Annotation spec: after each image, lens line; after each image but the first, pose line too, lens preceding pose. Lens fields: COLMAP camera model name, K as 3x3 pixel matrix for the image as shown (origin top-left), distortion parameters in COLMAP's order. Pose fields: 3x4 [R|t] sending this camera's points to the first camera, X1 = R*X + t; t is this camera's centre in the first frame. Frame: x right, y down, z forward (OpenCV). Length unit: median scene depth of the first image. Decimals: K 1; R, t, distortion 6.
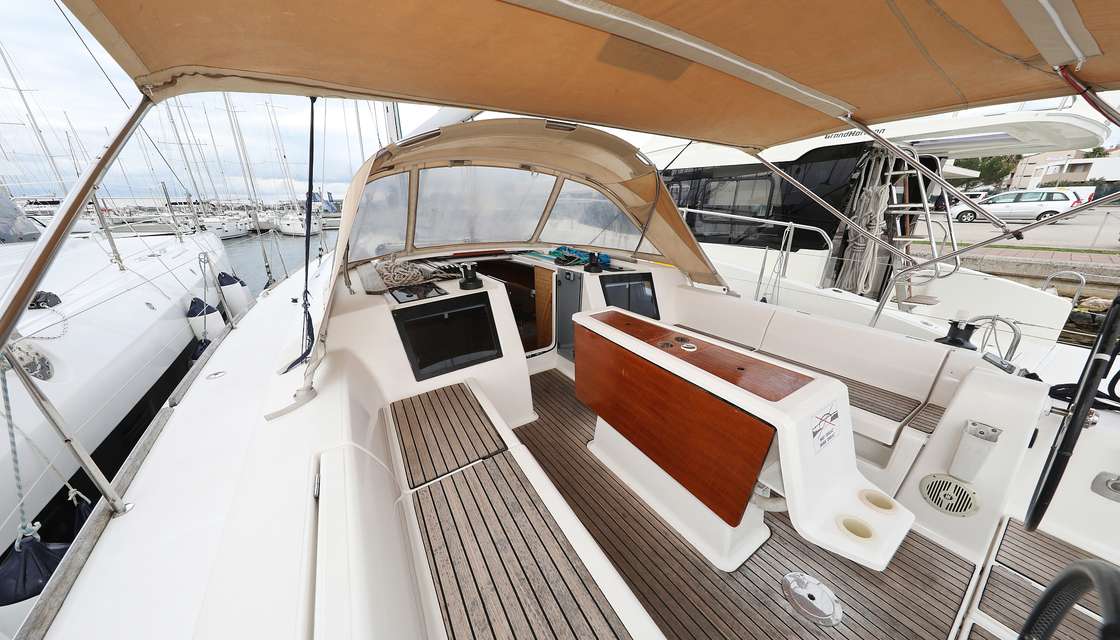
lens RADIAL K [[355.8, 0, 557.3], [0, 355.8, 316.4], [0, 0, 1]] dist [0.000285, -0.000299]
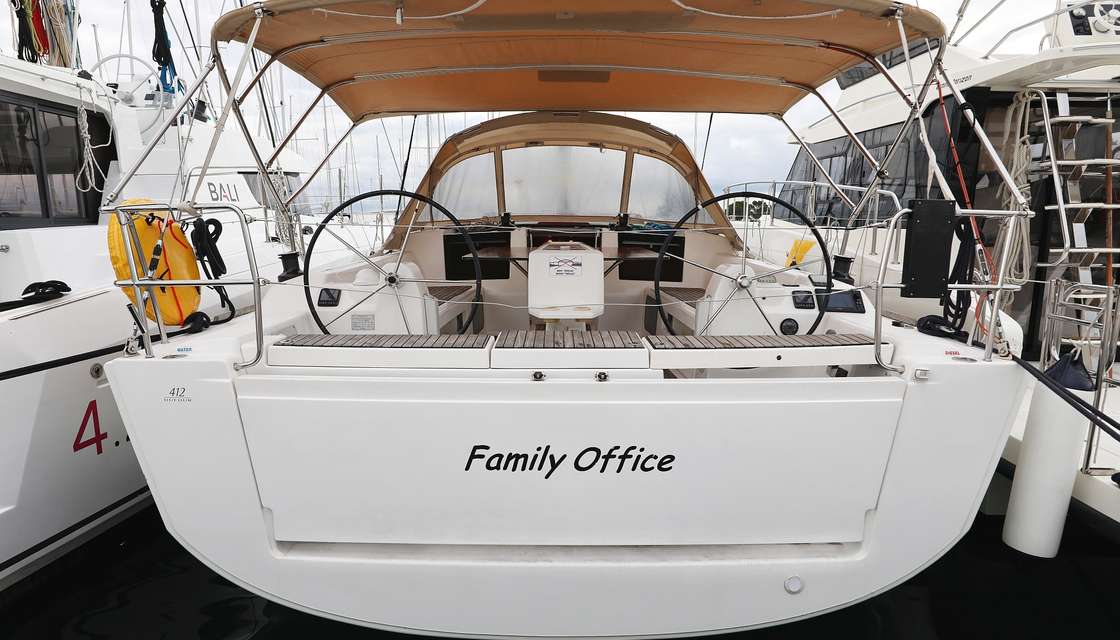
lens RADIAL K [[636.0, 0, 554.4], [0, 636.0, 293.0], [0, 0, 1]] dist [-0.002448, -0.000004]
pose [[0.832873, 0.068513, -0.549207, 0.984429], [-0.173647, 0.974552, -0.141761, 0.359372], [0.525518, 0.213437, 0.823575, -0.650629]]
